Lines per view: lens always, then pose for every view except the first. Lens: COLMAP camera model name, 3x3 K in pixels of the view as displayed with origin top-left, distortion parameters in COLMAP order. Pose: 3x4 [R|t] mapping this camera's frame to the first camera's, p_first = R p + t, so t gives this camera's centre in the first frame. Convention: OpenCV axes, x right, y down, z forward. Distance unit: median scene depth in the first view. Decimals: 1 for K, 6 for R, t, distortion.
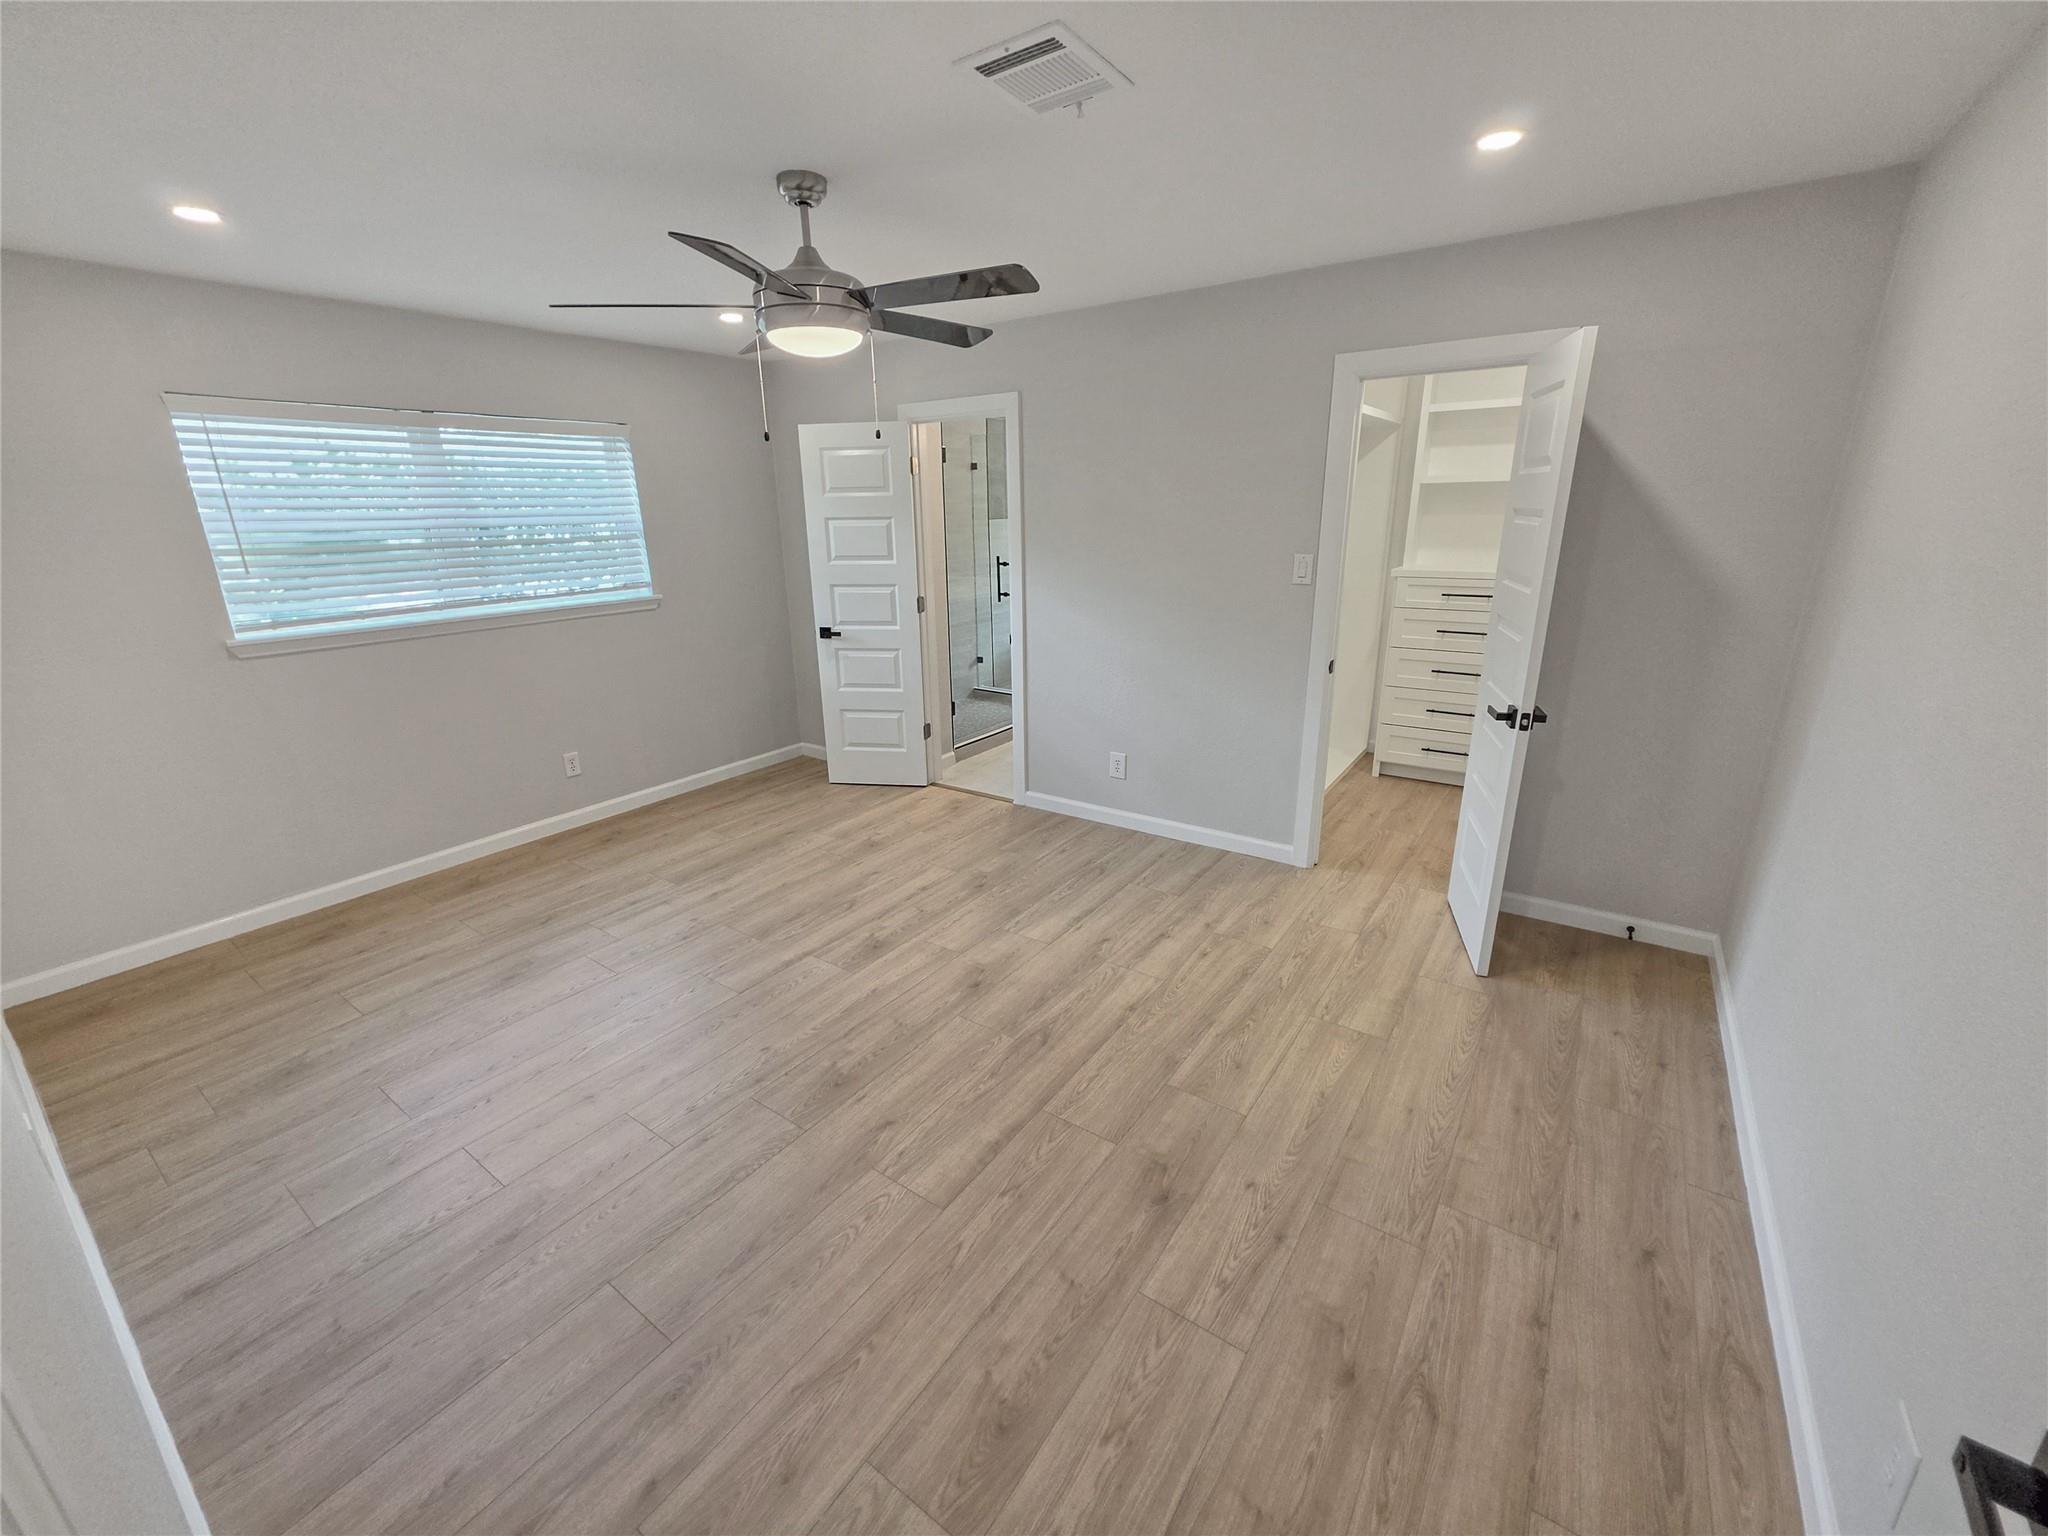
lens RADIAL K [[822.4, 0, 1015.8], [0, 822.4, 769.1], [0, 0, 1]] dist [-0.001037, -0.000027]
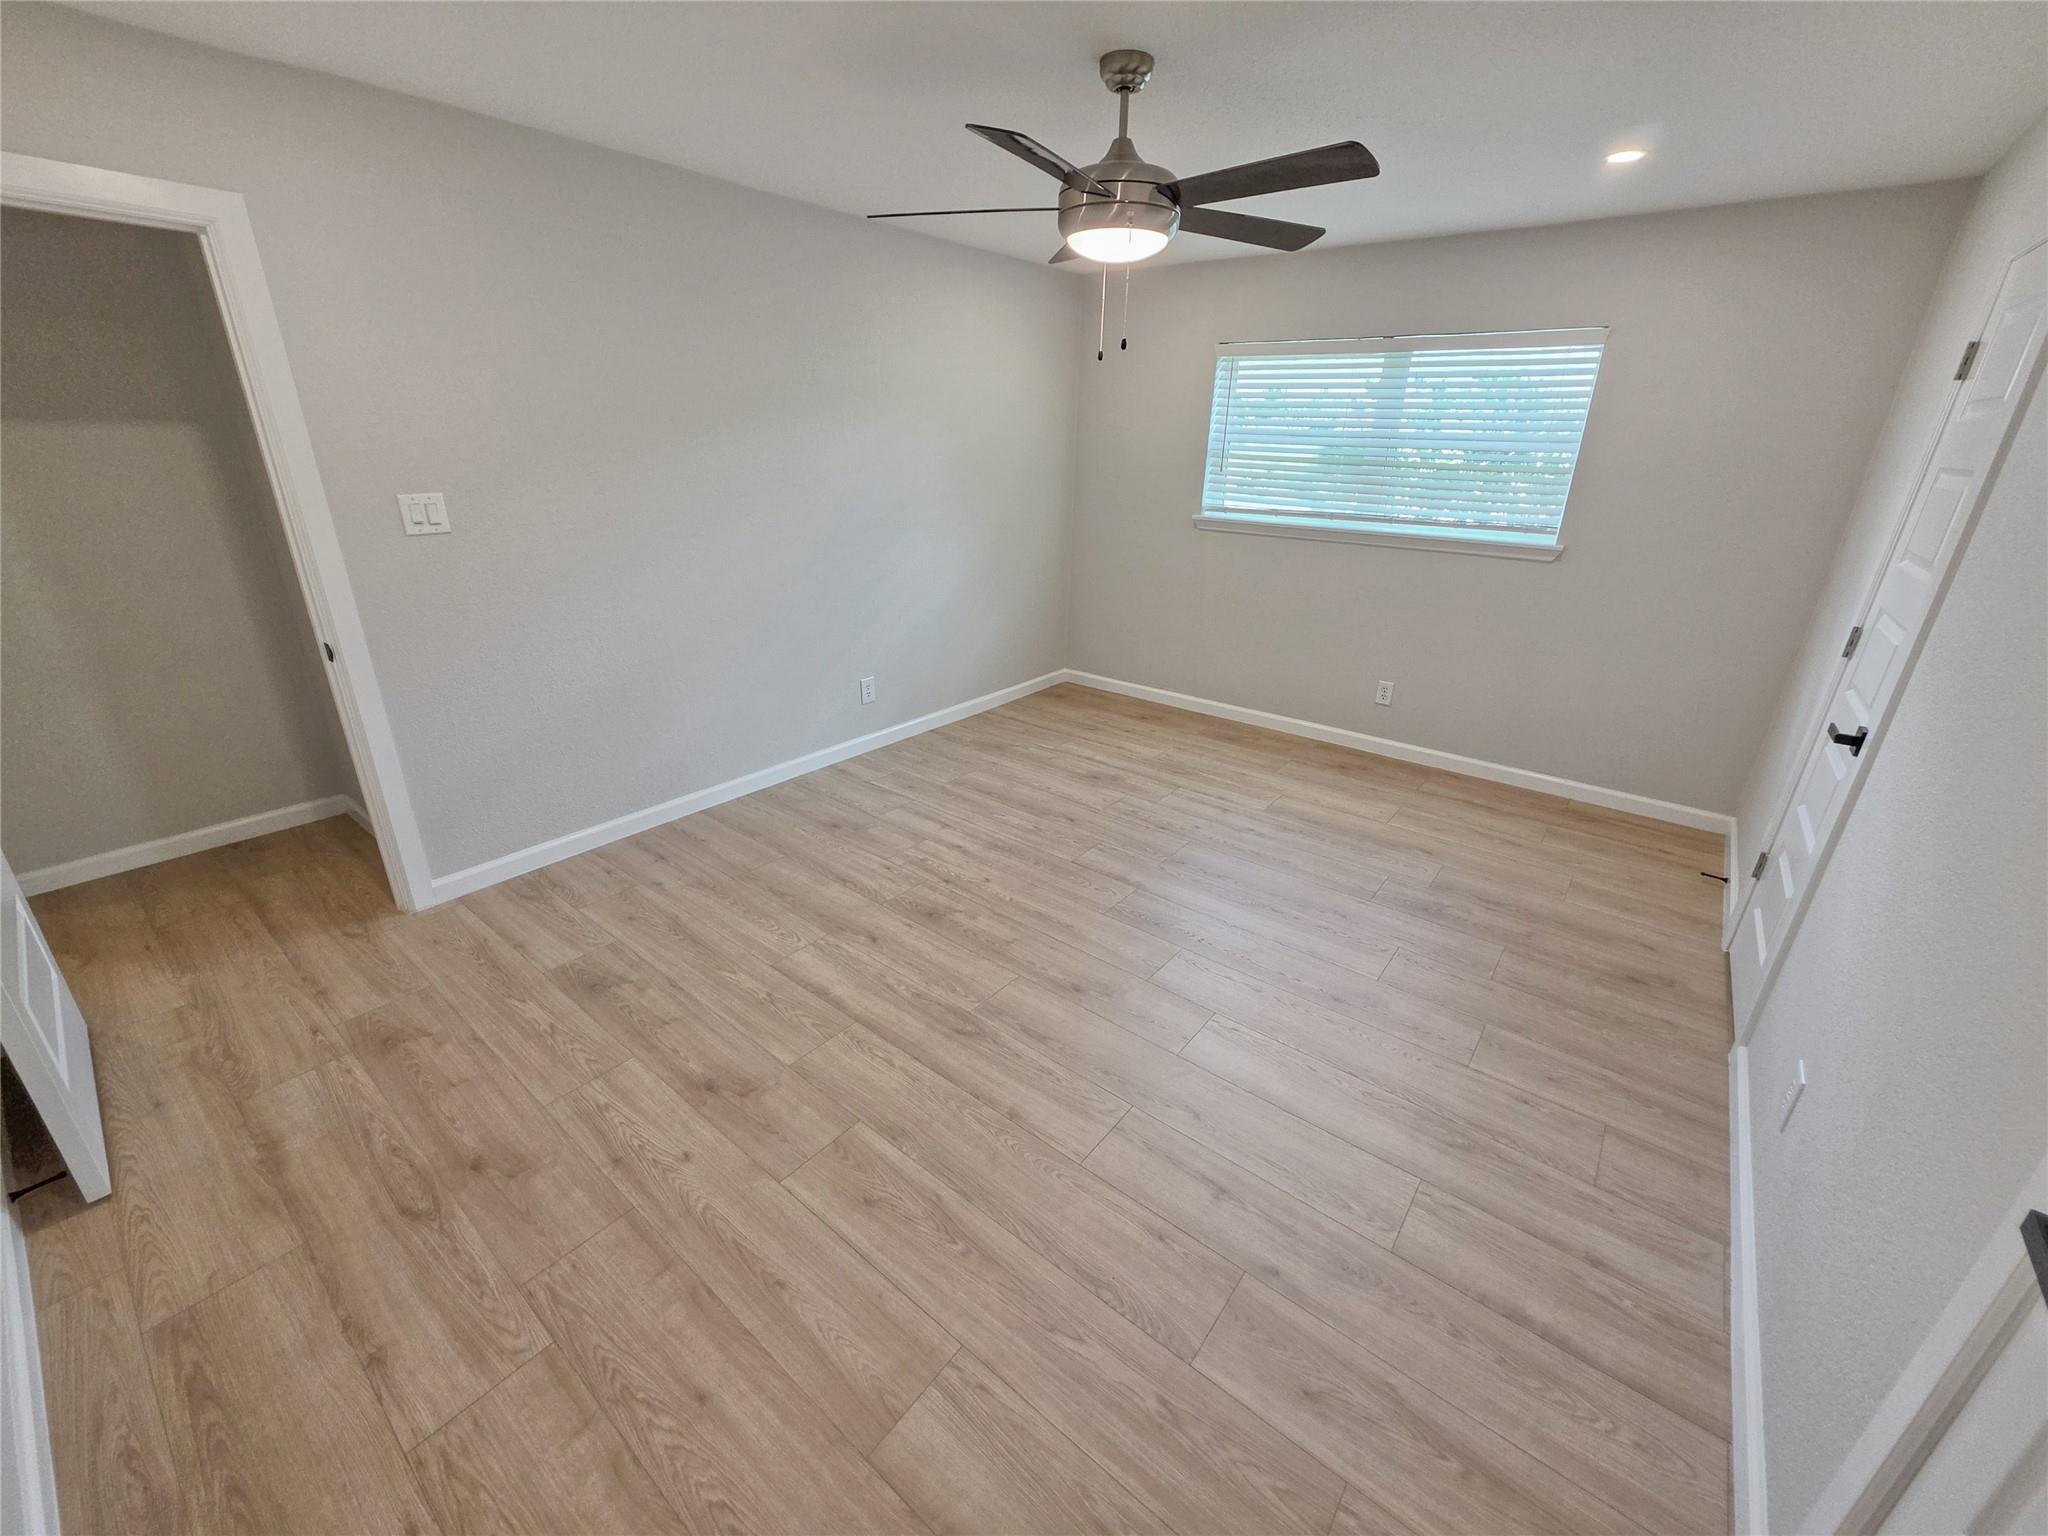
lens RADIAL K [[804.4, 0, 1000.5], [0, 804.4, 759.1], [0, 0, 1]] dist [-0.001467, 0.000221]
pose [[-0.055078, 0.395229, -0.916930, 0.753567], [-0.321834, 0.862285, 0.391008, -0.303100], [0.945193, 0.316635, 0.079705, 0.900055]]
